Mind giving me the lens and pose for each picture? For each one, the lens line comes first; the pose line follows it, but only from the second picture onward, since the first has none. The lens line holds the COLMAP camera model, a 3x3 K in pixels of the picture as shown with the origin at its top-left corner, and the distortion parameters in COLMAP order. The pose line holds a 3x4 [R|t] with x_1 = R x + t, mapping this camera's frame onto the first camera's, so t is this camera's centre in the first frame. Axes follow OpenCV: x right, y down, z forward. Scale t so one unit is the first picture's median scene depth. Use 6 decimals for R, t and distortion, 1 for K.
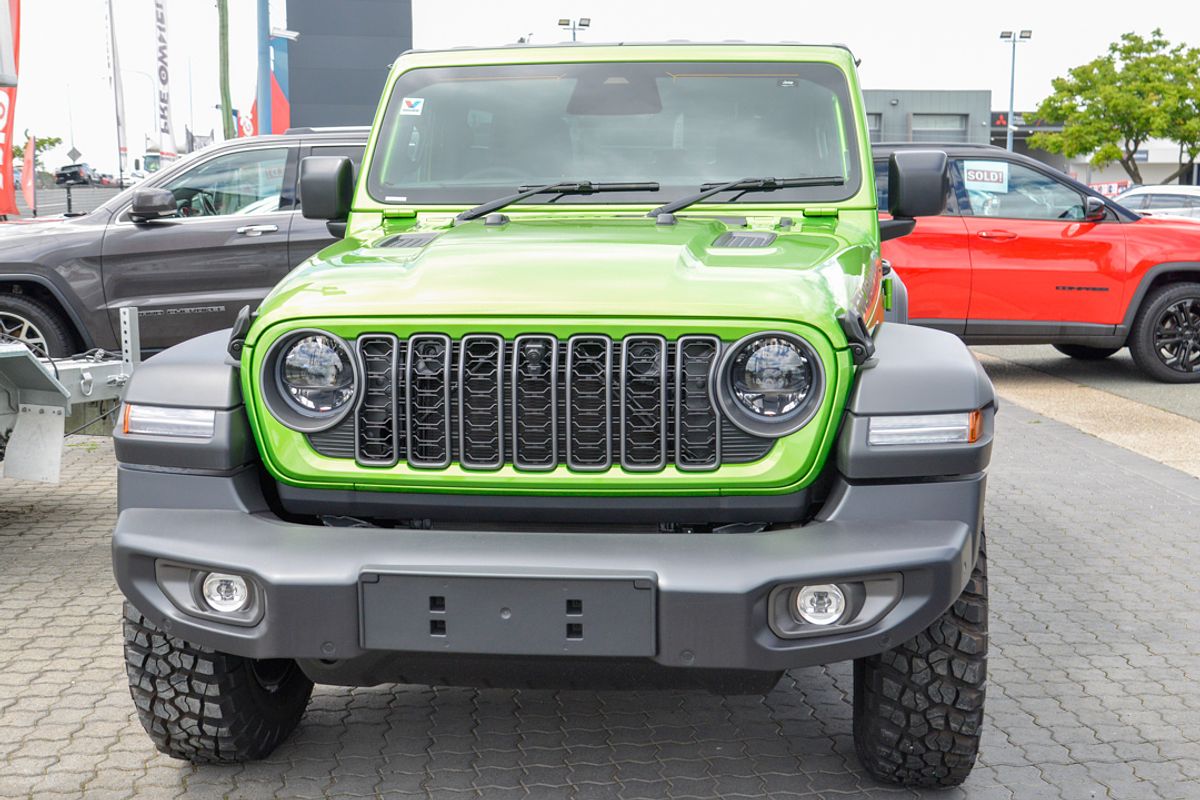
lens RADIAL K [[1546.2, 0, 600.2], [0, 1546.2, 403.1], [0, 0, 1]] dist [0.085761, 0.000000]
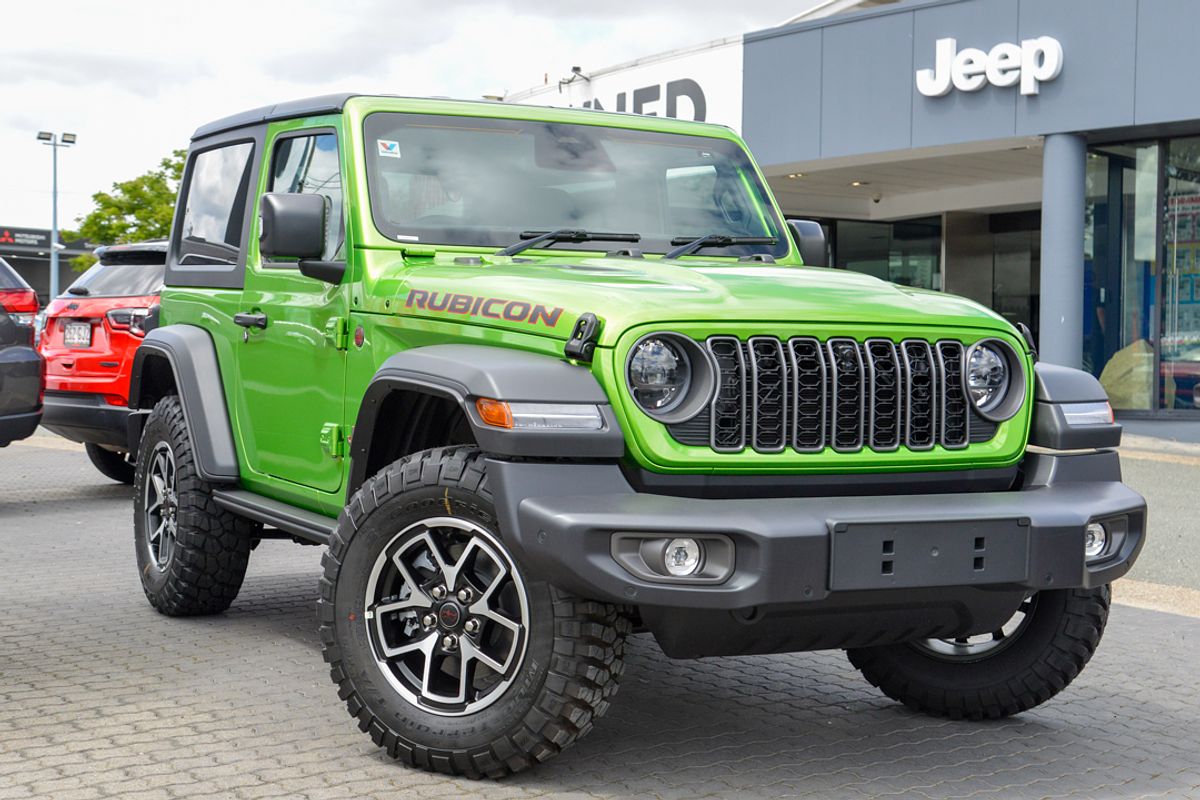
lens RADIAL K [[1897.4, 0, 598.8], [0, 1897.4, 397.8], [0, 0, 1]] dist [0.175874, 0.000000]
pose [[0.819958, 0.003509, 0.572413, -0.736438], [0.055358, 0.994808, -0.085397, 0.082932], [-0.569741, 0.101710, 0.815507, -0.060861]]
